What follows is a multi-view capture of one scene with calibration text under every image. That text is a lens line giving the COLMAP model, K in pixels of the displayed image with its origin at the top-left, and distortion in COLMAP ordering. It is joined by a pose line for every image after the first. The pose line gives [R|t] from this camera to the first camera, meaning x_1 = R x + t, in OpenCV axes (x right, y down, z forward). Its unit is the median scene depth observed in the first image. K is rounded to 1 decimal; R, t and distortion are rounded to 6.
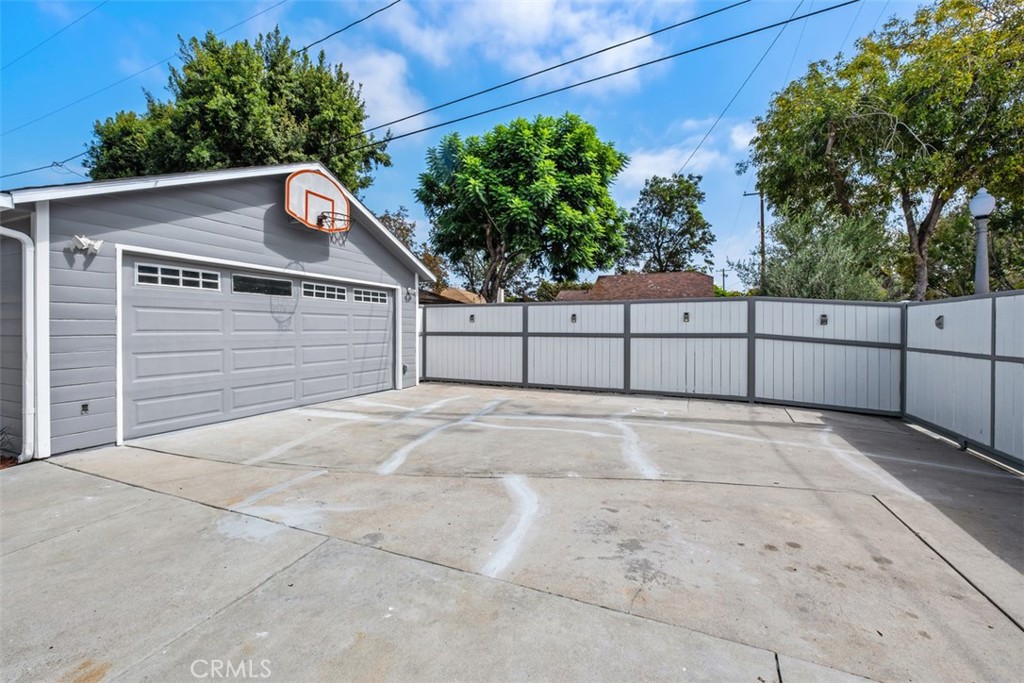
lens RADIAL K [[437.7, 0, 510.7], [0, 437.7, 335.5], [0, 0, 1]] dist [0.002538, -0.006441]
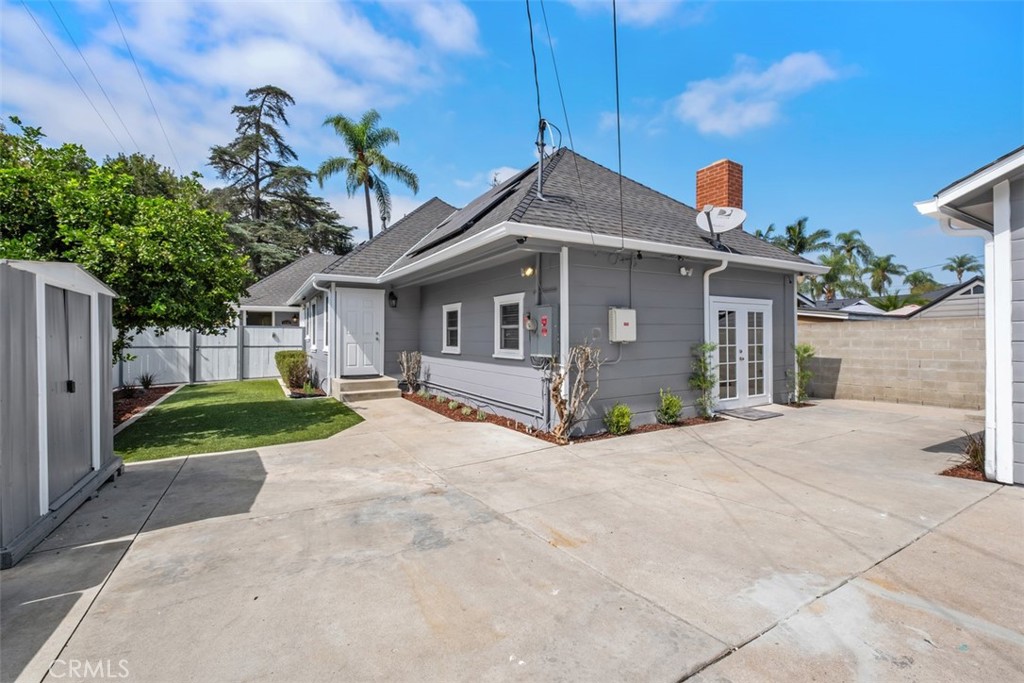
lens RADIAL K [[437.8, 0, 512.0], [0, 437.8, 331.6], [0, 0, 1]] dist [0.001500, -0.006931]
pose [[-0.596307, -0.014050, -0.802634, 0.123233], [-0.008914, 0.999901, -0.010881, -0.000320], [0.802707, 0.000667, -0.596373, 0.438028]]
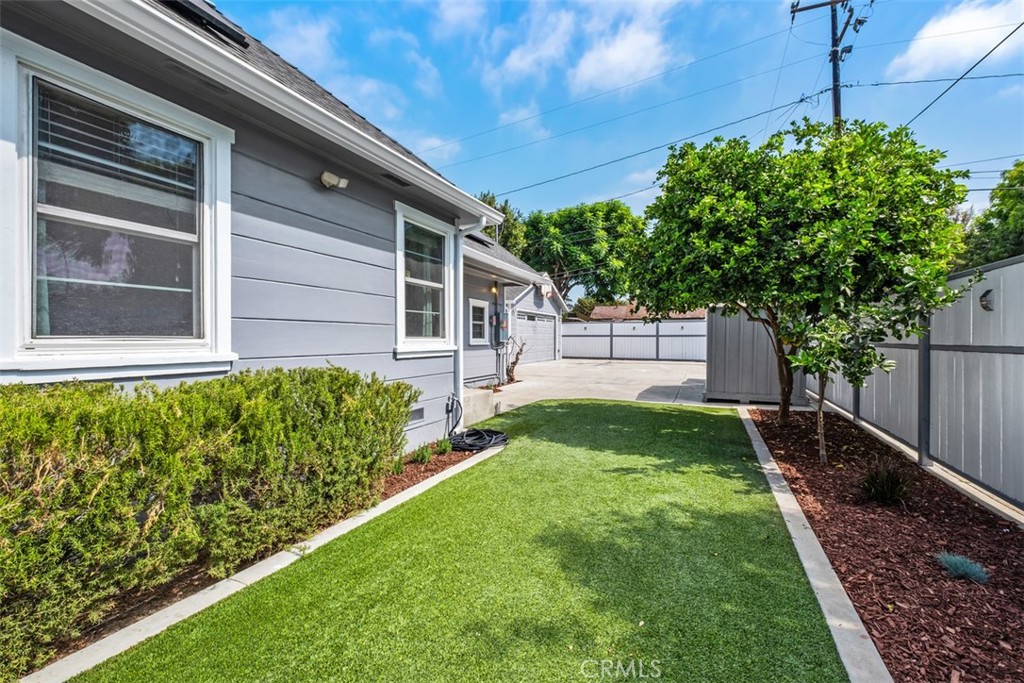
lens RADIAL K [[437.8, 0, 512.0], [0, 437.8, 331.6], [0, 0, 1]] dist [0.001500, -0.006931]
pose [[0.999594, -0.001892, -0.028419, -0.566395], [0.001142, 0.999652, -0.026370, 0.047191], [0.028459, 0.026327, 0.999248, -1.740980]]
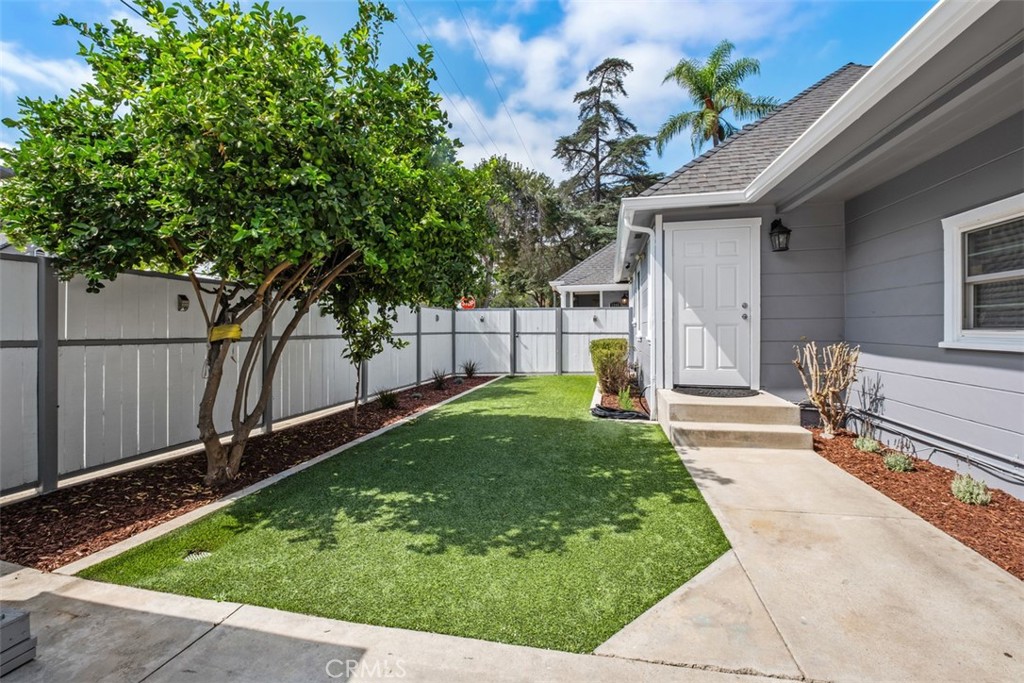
lens RADIAL K [[437.8, 0, 512.0], [0, 437.8, 331.6], [0, 0, 1]] dist [0.001500, -0.006931]
pose [[-0.984513, 0.000605, -0.175309, -0.289575], [-0.001883, 0.999900, 0.014026, 0.029746], [0.175300, 0.014139, -0.984414, -0.172976]]
